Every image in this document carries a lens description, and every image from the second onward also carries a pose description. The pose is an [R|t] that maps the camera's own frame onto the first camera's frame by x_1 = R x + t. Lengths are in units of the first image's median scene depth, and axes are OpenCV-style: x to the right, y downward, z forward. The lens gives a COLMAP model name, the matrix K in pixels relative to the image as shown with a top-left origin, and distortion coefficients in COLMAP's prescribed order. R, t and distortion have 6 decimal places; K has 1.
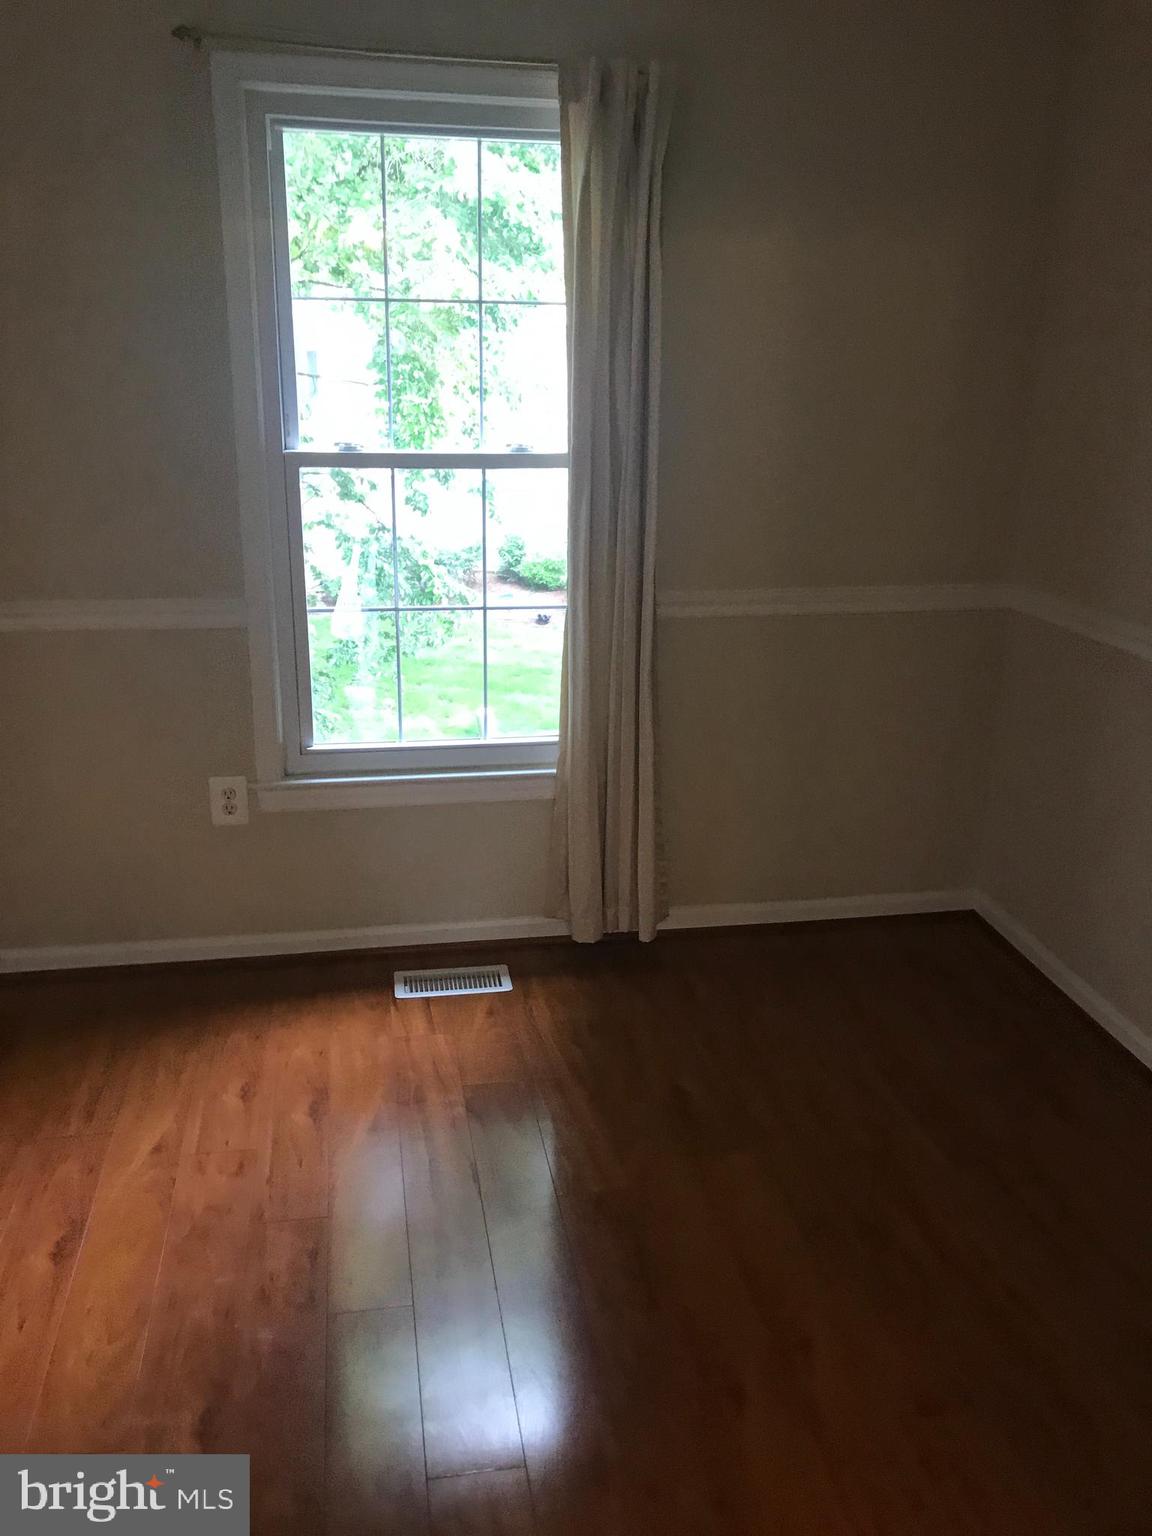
lens RADIAL K [[1265.8, 0, 578.4], [0, 1265.8, 765.9], [0, 0, 1]] dist [0.024238, -0.043954]
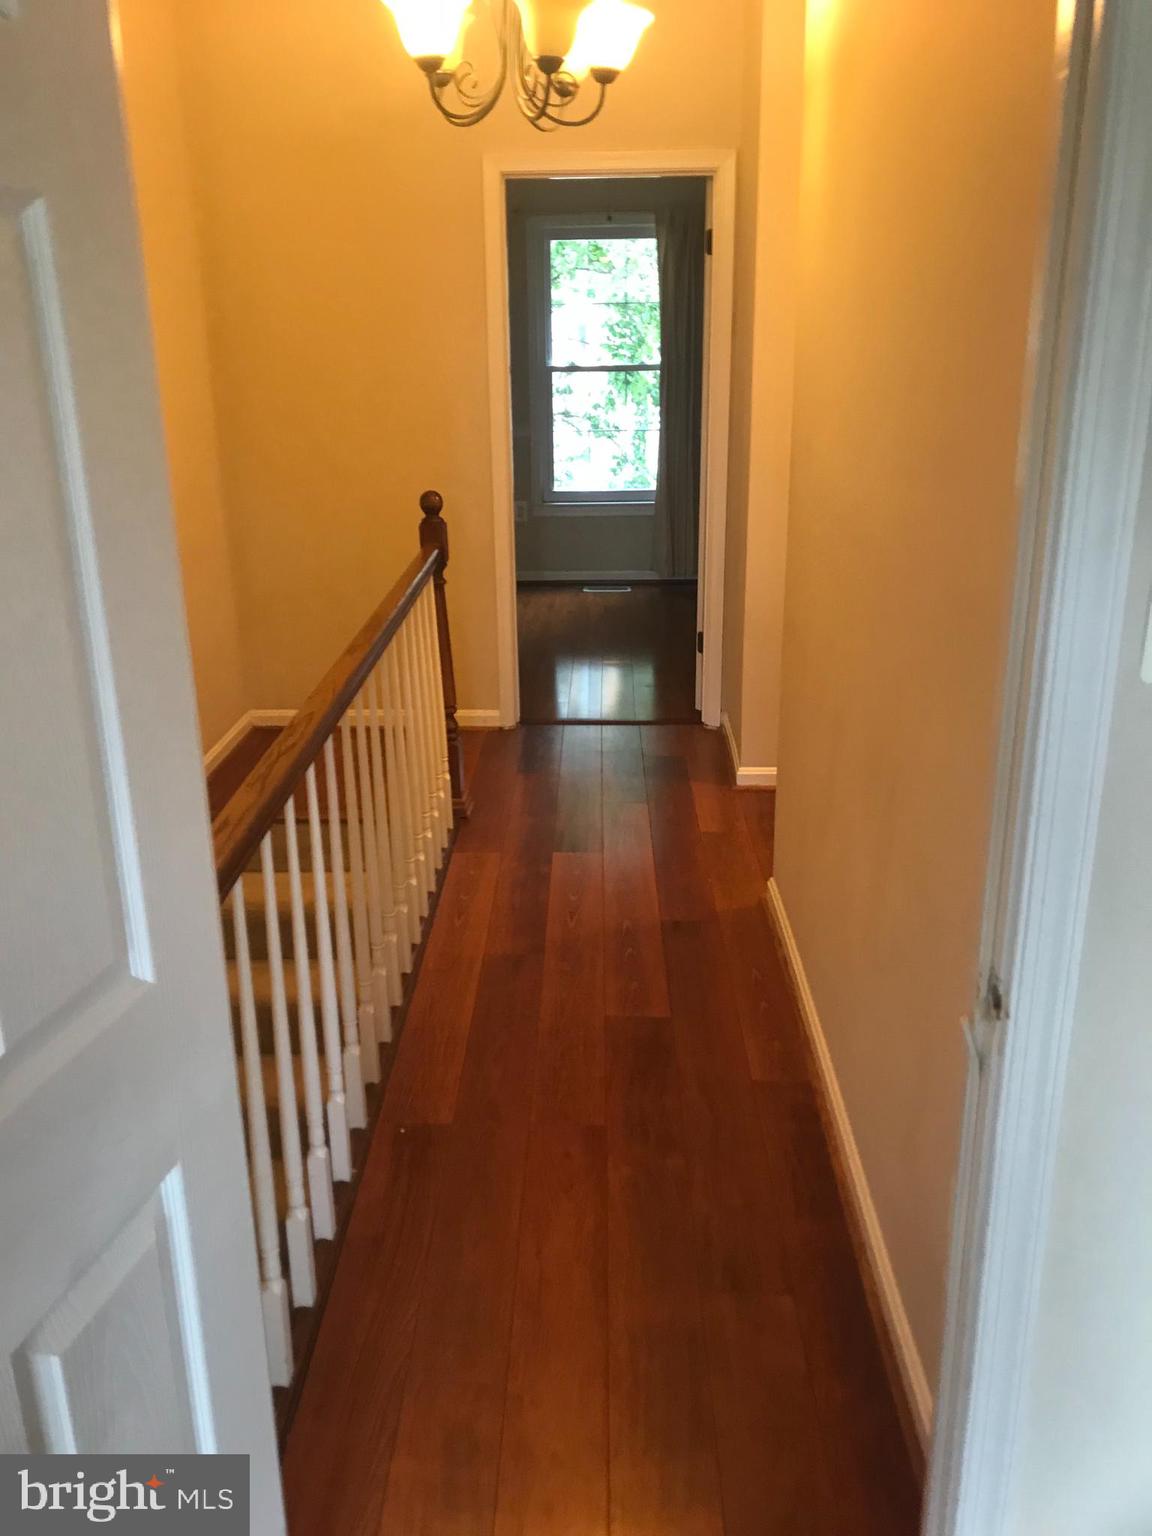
lens RADIAL K [[1265.8, 0, 576.1], [0, 1265.8, 768.9], [0, 0, 1]] dist [0.024238, -0.043954]
pose [[0.981342, 0.041183, -0.187809, 0.316099], [-0.032179, 0.998193, 0.050742, 0.401989], [0.189559, -0.043752, 0.980894, -1.424164]]
